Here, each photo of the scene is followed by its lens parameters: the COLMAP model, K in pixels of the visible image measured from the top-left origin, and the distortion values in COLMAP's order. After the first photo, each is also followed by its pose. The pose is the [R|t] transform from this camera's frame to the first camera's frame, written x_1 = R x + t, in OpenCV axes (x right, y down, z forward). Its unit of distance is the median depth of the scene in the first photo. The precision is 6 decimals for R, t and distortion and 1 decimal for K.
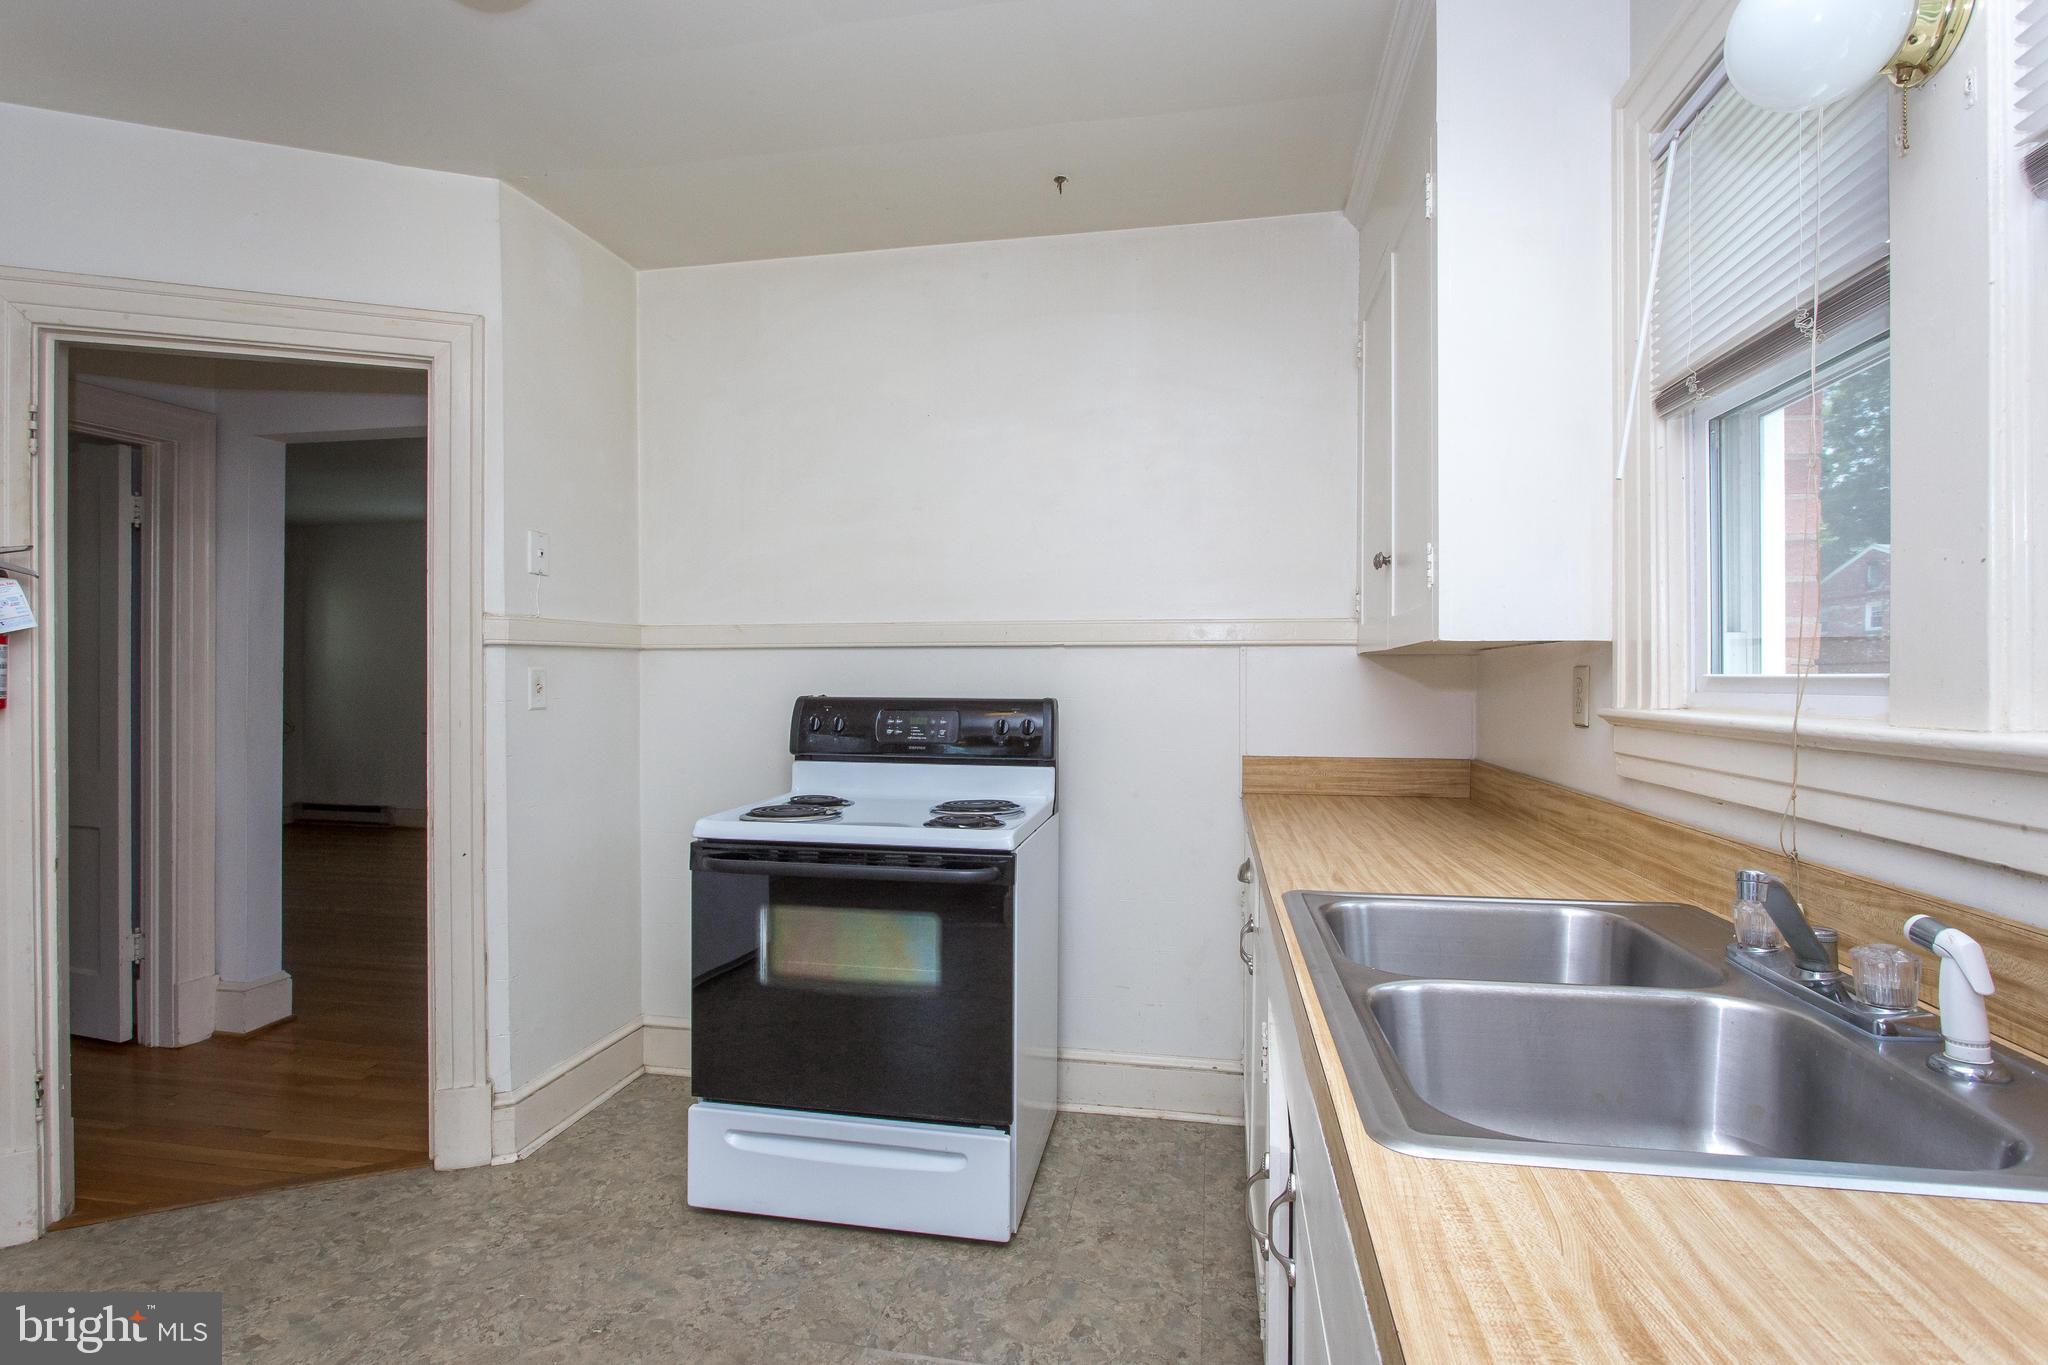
lens RADIAL K [[986.8, 0, 1022.6], [0, 986.8, 678.6], [0, 0, 1]] dist [-0.013765, 0.005317]
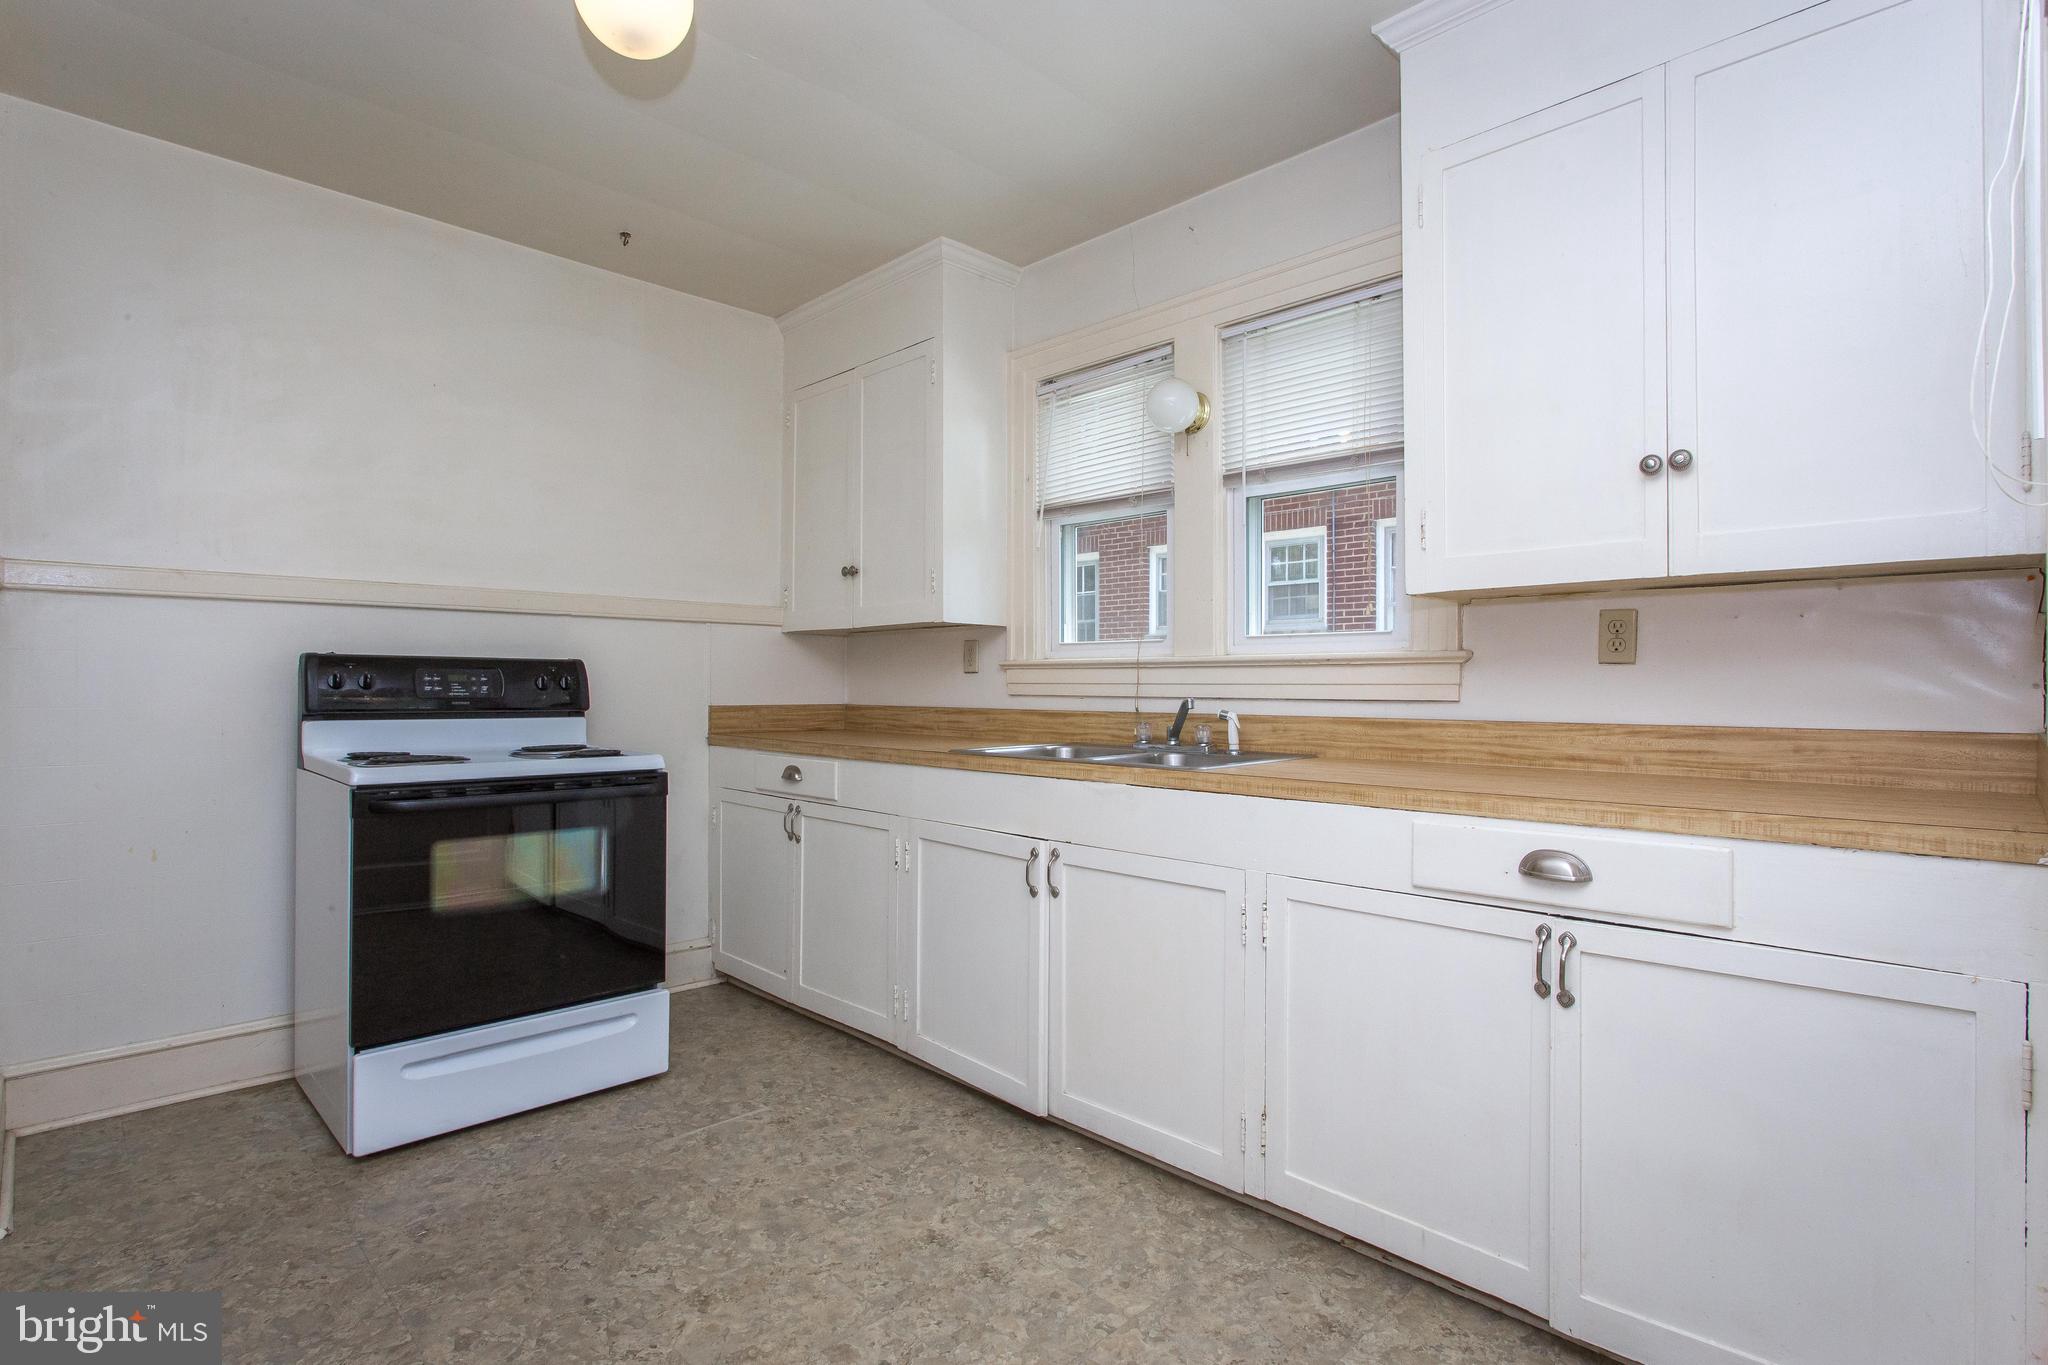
lens RADIAL K [[986.8, 0, 1022.6], [0, 986.8, 678.6], [0, 0, 1]] dist [-0.013765, 0.005317]
pose [[0.567344, 0.004174, 0.823470, -0.795034], [-0.002760, 0.999991, -0.003167, 0.057296], [-0.823476, -0.000476, 0.567351, -0.115552]]
